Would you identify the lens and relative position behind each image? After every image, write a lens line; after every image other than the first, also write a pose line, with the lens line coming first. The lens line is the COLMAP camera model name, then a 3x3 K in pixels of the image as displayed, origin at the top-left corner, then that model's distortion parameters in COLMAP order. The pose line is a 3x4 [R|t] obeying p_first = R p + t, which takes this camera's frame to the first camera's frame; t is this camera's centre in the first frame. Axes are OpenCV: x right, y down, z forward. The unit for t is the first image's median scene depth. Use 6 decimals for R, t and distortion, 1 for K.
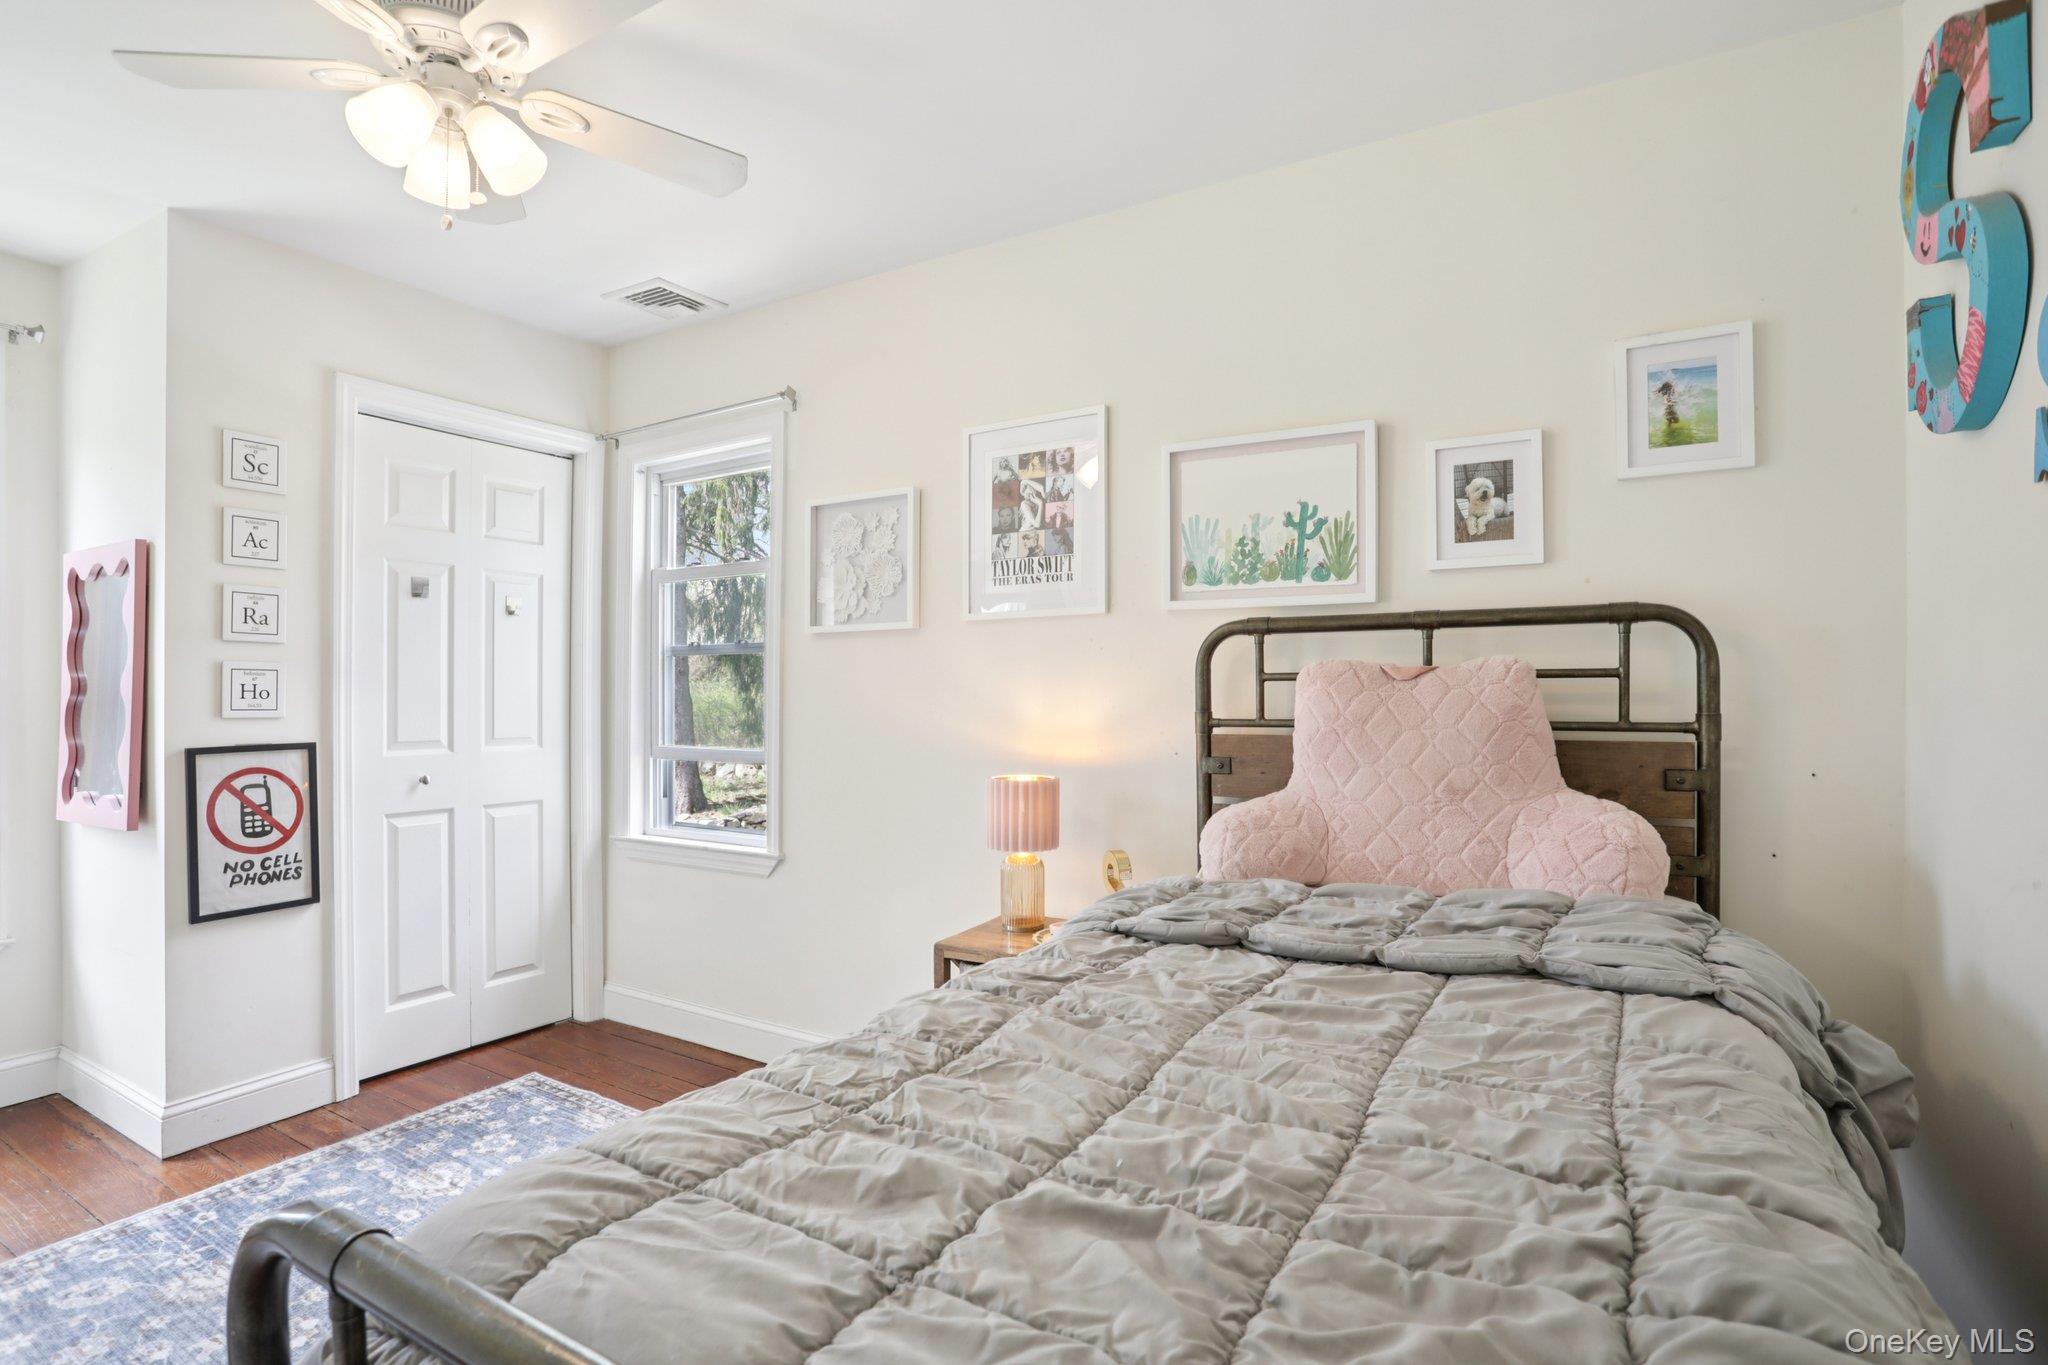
lens RADIAL K [[1011.4, 0, 1015.4], [0, 1011.4, 695.2], [0, 0, 1]] dist [-0.047815, 0.021167]
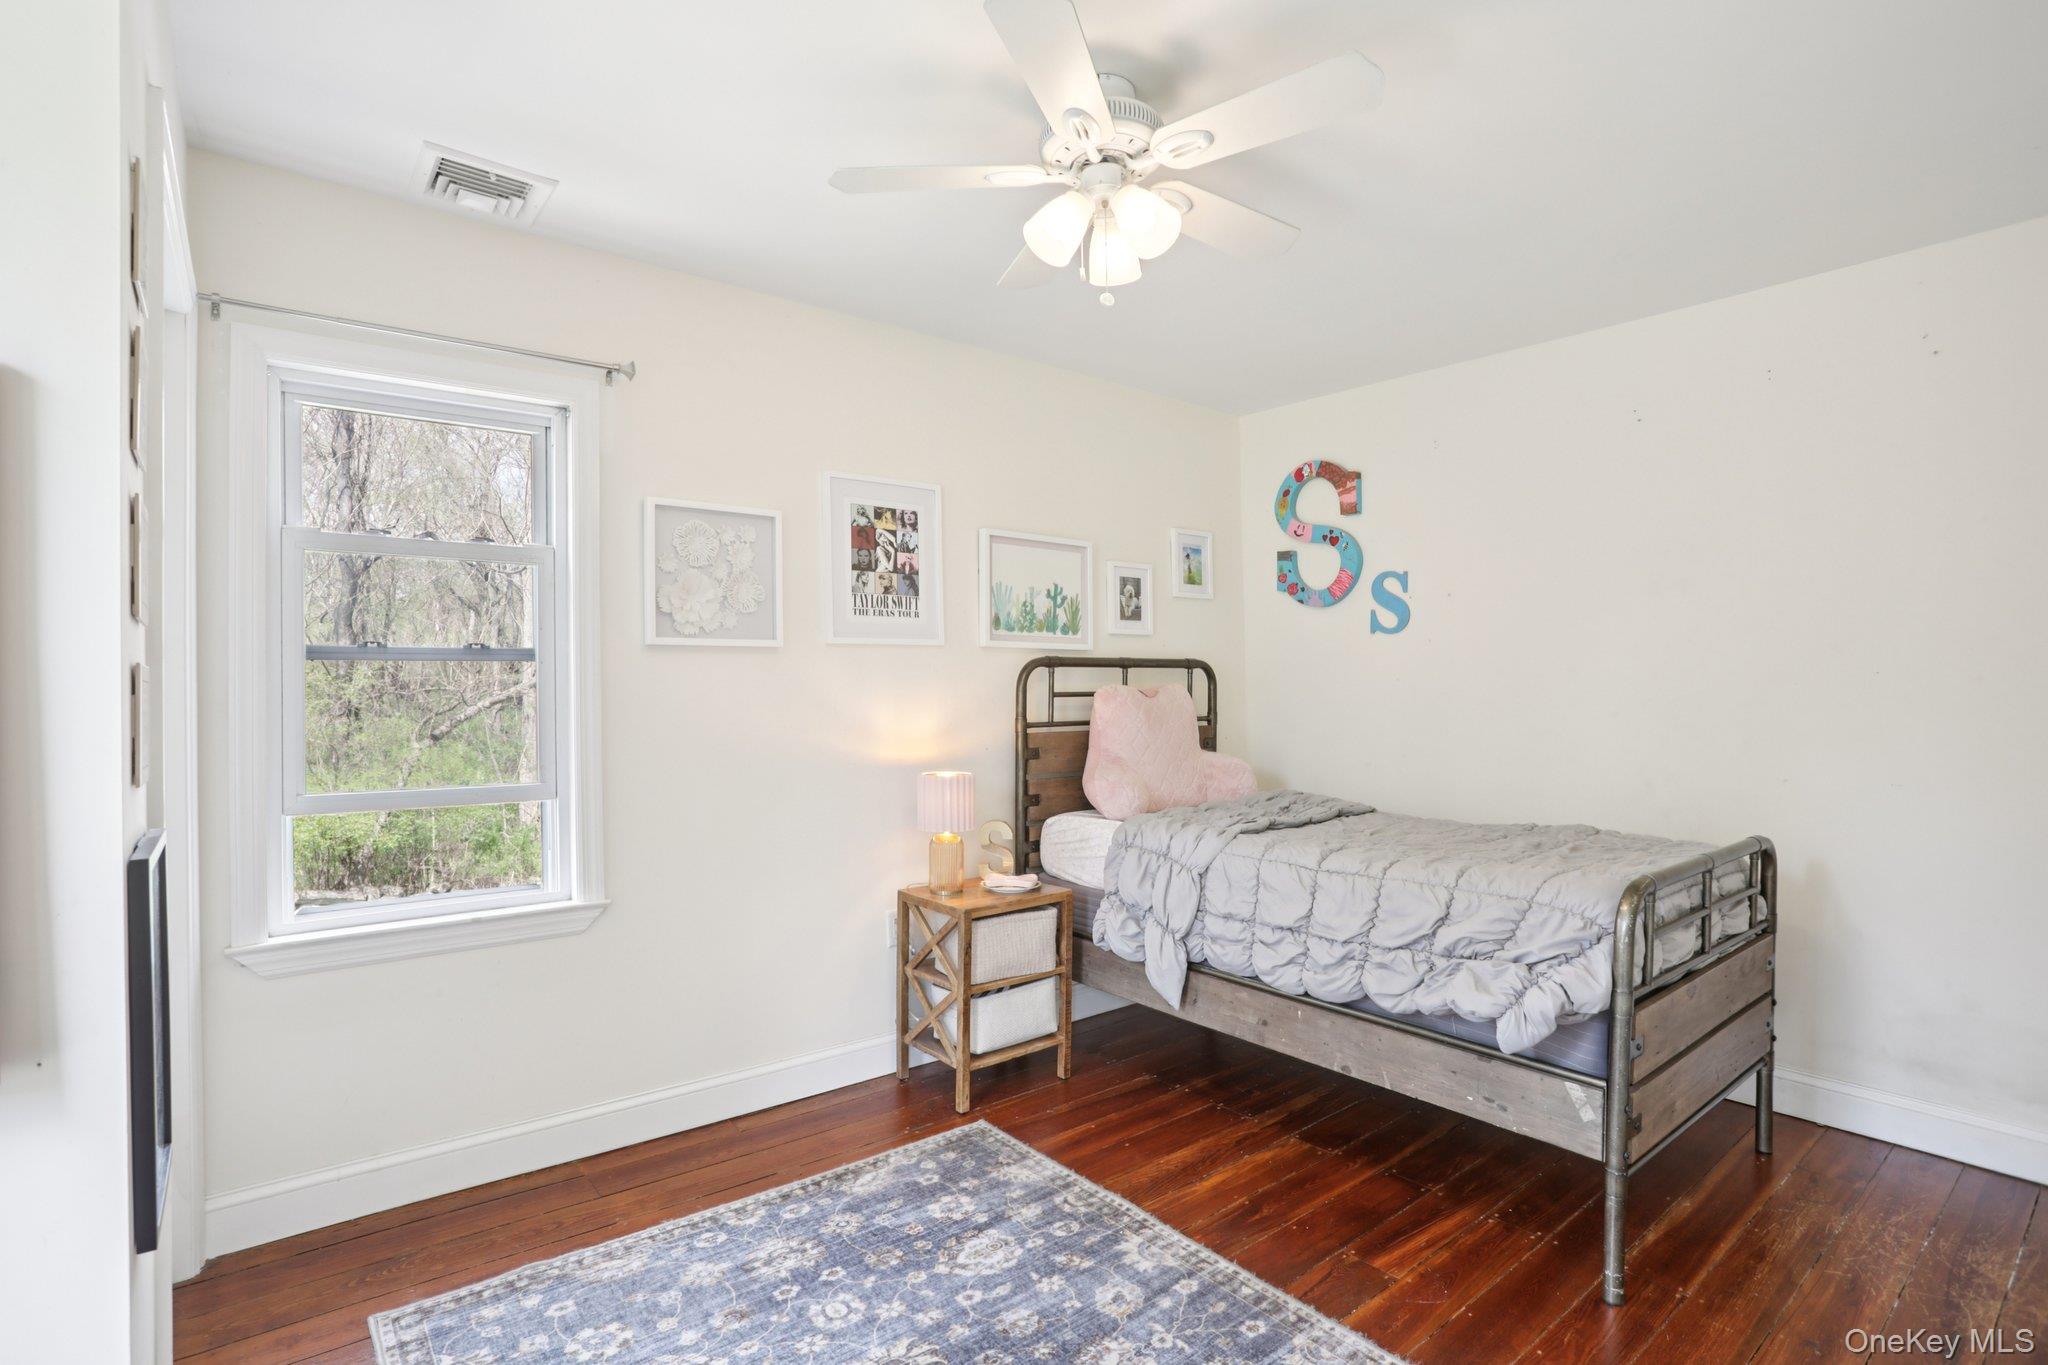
lens RADIAL K [[1011.4, 0, 1011.9], [0, 1011.4, 679.3], [0, 0, 1]] dist [-0.047815, 0.021167]
pose [[0.343988, 0.004982, 0.938961, -1.093912], [0.005694, 0.999956, -0.007391, -0.026699], [-0.938957, 0.007889, 0.343944, 0.458969]]
